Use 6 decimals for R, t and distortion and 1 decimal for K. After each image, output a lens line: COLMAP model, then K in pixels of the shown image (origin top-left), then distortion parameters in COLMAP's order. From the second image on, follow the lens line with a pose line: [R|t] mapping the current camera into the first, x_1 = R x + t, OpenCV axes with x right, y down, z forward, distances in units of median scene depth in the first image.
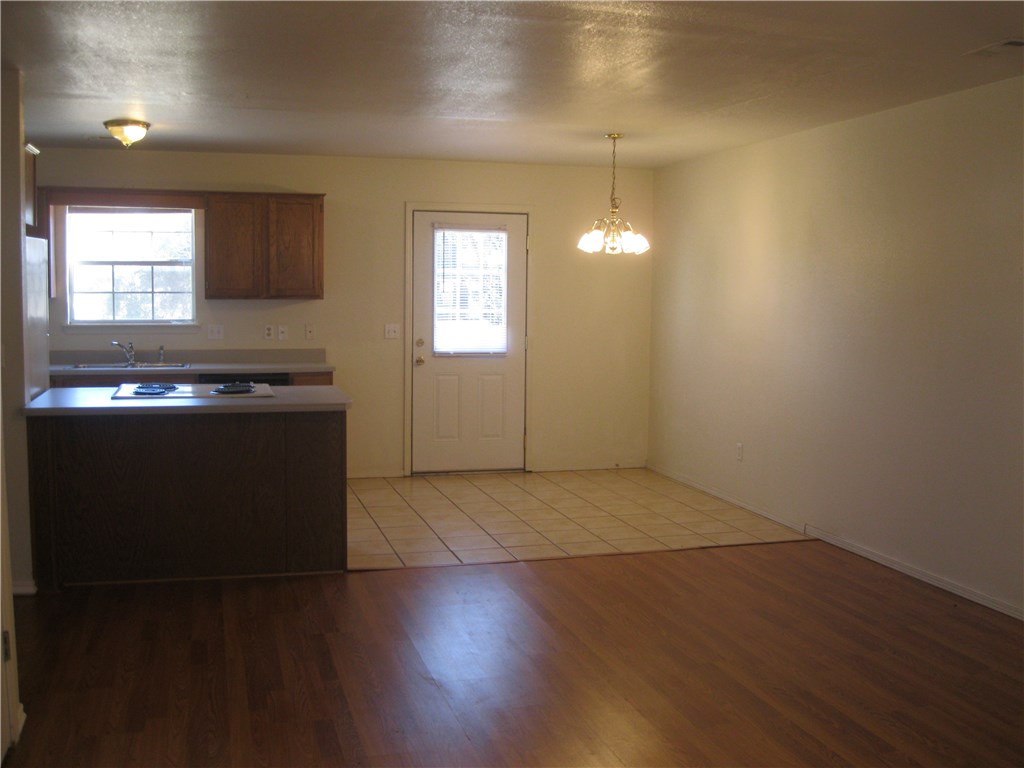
lens RADIAL K [[1038.6, 0, 512.8], [0, 1038.6, 381.2], [0, 0, 1]] dist [-0.102488, 0.000000]
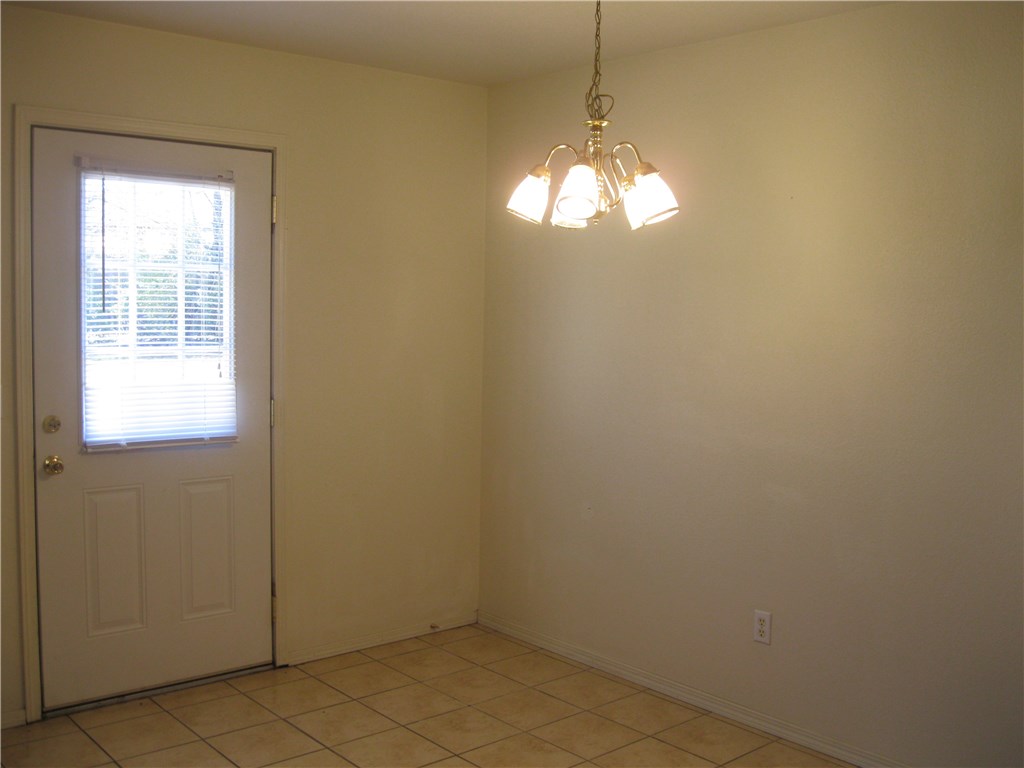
lens RADIAL K [[1038.6, 0, 509.9], [0, 1038.6, 390.4], [0, 0, 1]] dist [-0.102488, 0.000000]
pose [[0.907418, -0.026972, 0.419364, -0.092549], [0.026222, 0.999628, 0.007554, -0.049441], [-0.419411, 0.004142, 0.907787, 0.516490]]
